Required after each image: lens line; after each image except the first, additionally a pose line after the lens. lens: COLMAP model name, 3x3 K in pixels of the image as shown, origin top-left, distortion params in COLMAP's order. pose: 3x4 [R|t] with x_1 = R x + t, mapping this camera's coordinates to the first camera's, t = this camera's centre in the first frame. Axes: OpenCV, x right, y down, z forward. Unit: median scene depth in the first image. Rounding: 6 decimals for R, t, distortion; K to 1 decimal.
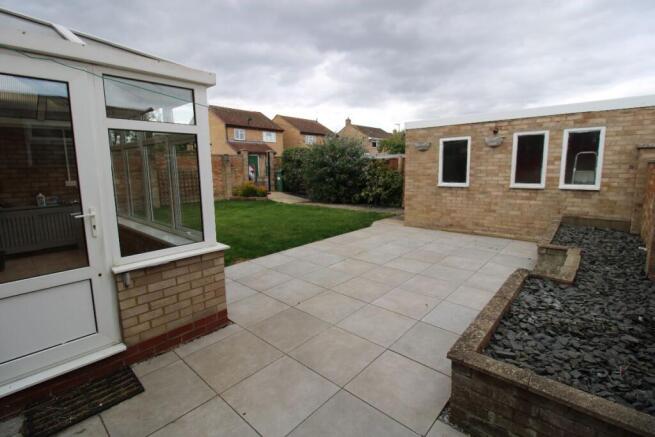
lens RADIAL K [[305.0, 0, 321.3], [0, 305.0, 211.3], [0, 0, 1]] dist [-0.019015, -0.005485]
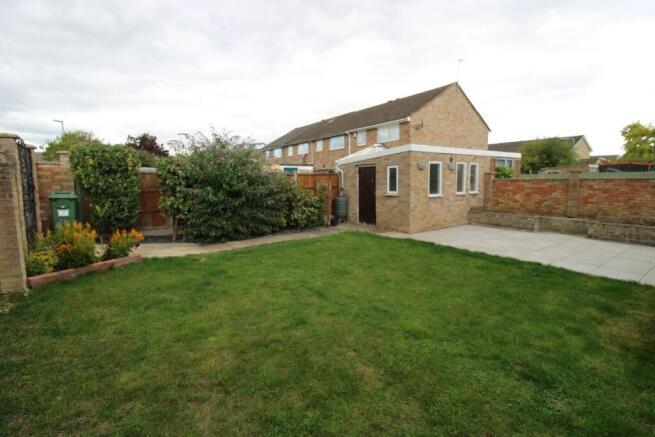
lens RADIAL K [[305.0, 0, 329.6], [0, 305.0, 215.9], [0, 0, 1]] dist [-0.019015, -0.005485]
pose [[0.199587, -0.096178, 0.975149, -1.110912], [0.152187, 0.986138, 0.066113, -0.175297], [-0.967990, 0.135209, 0.211458, 1.292622]]
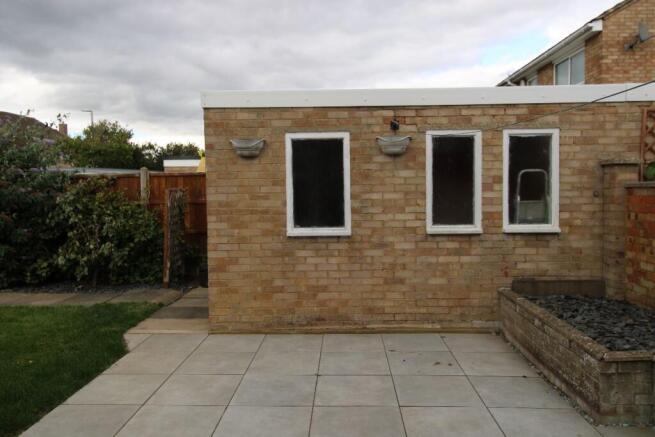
lens RADIAL K [[519.8, 0, 334.3], [0, 519.8, 205.4], [0, 0, 1]] dist [0.010084, 0.004963]
pose [[0.747853, -0.007768, 0.663819, -0.087946], [0.090637, 0.991763, -0.090504, -0.058029], [-0.657648, 0.127850, 0.742397, 0.419181]]
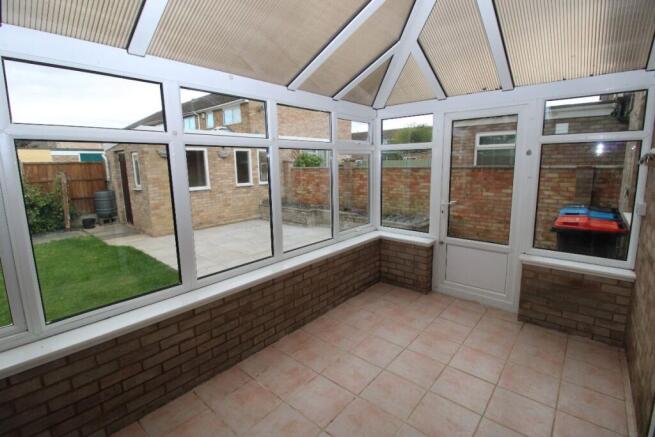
lens RADIAL K [[305.0, 0, 339.6], [0, 305.0, 212.3], [0, 0, 1]] dist [-0.019015, -0.005485]
pose [[-0.075247, -0.135798, 0.987875, -0.831582], [0.159063, 0.976364, 0.146332, -0.090042], [-0.984397, 0.168145, -0.051868, 0.594088]]
